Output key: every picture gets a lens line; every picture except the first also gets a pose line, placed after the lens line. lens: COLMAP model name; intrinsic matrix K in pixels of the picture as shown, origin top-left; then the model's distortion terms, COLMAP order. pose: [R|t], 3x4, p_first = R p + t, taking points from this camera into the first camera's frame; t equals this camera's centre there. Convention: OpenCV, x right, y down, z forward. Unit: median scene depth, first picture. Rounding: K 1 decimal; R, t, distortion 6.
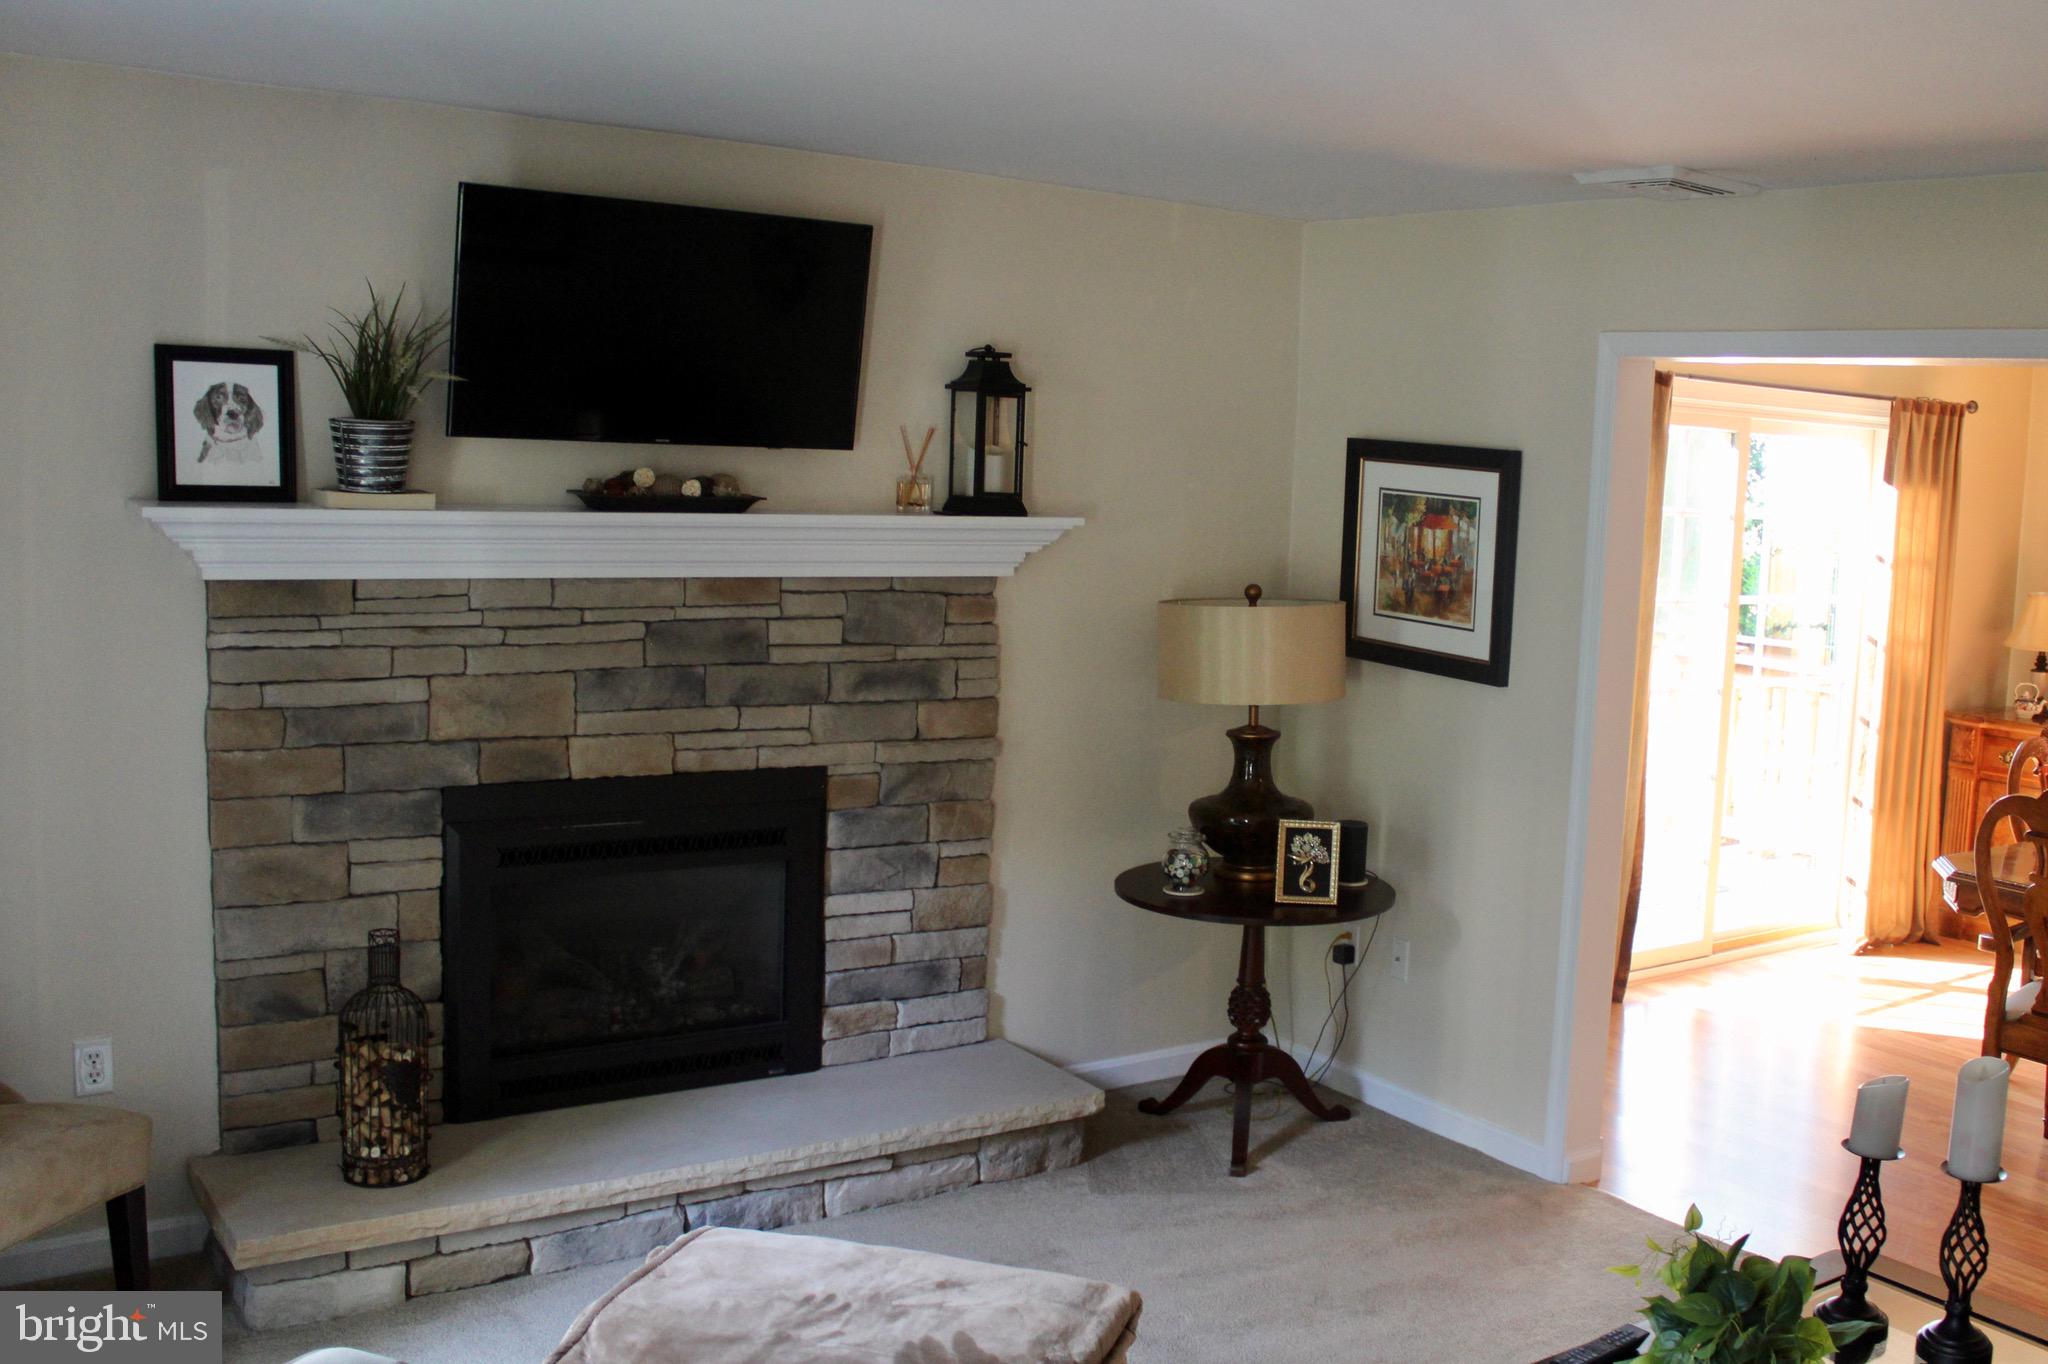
lens RADIAL K [[1691.0, 0, 1031.1], [0, 1691.0, 696.0], [0, 0, 1]] dist [-0.173210, 0.154199]
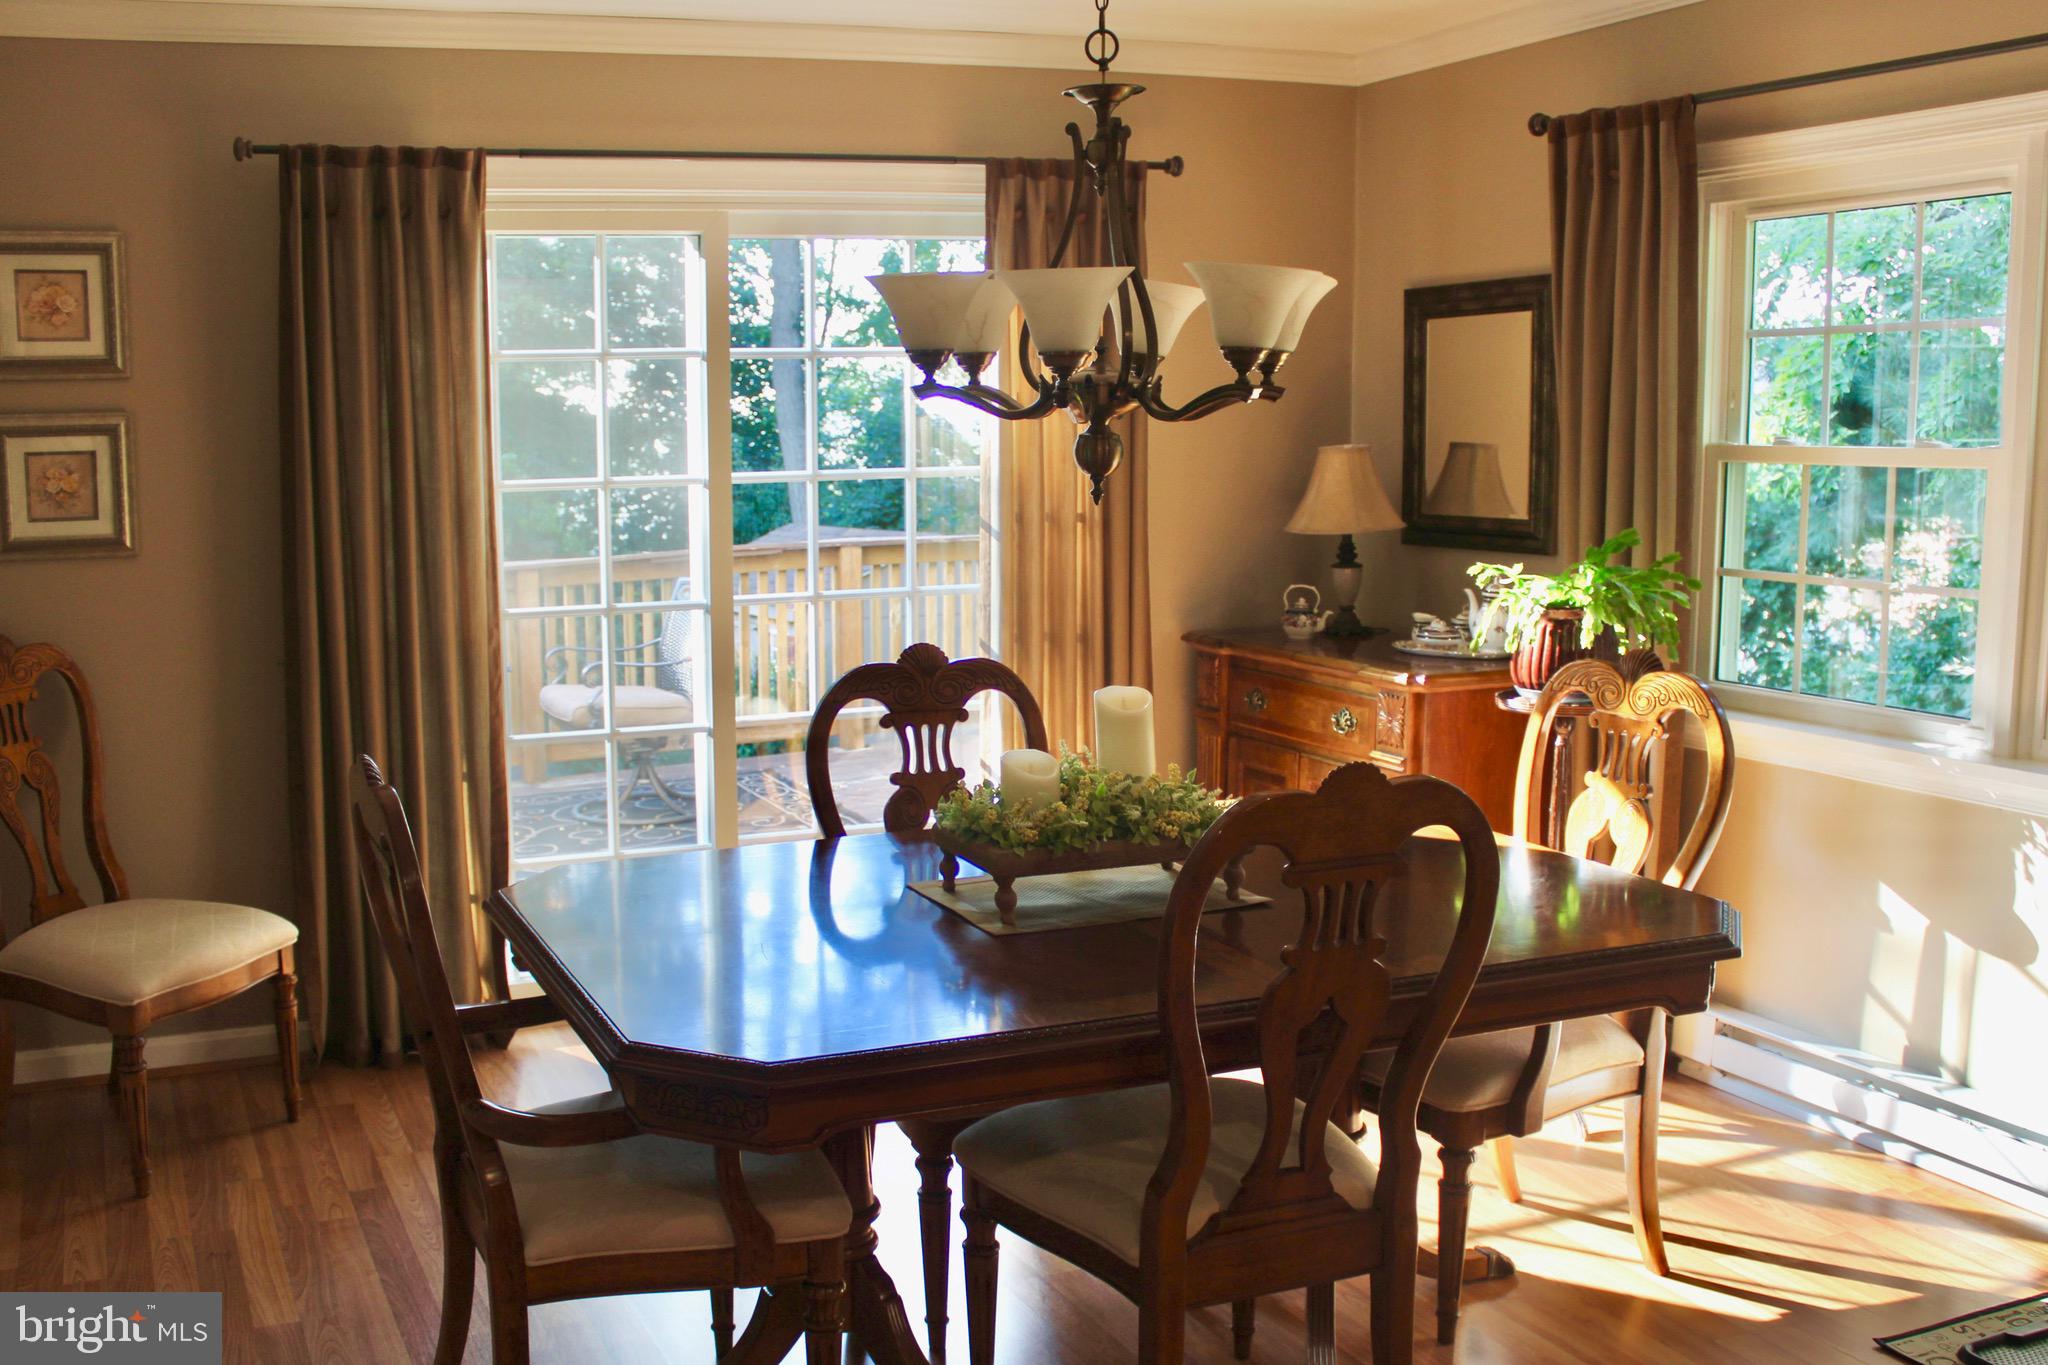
lens RADIAL K [[1691.0, 0, 1031.1], [0, 1691.0, 696.5], [0, 0, 1]] dist [-0.173210, 0.154199]
pose [[0.977757, -0.010302, -0.209489, 0.978745], [0.018463, 0.999143, 0.037036, 0.014672], [0.208928, -0.040080, 0.977109, 0.473980]]
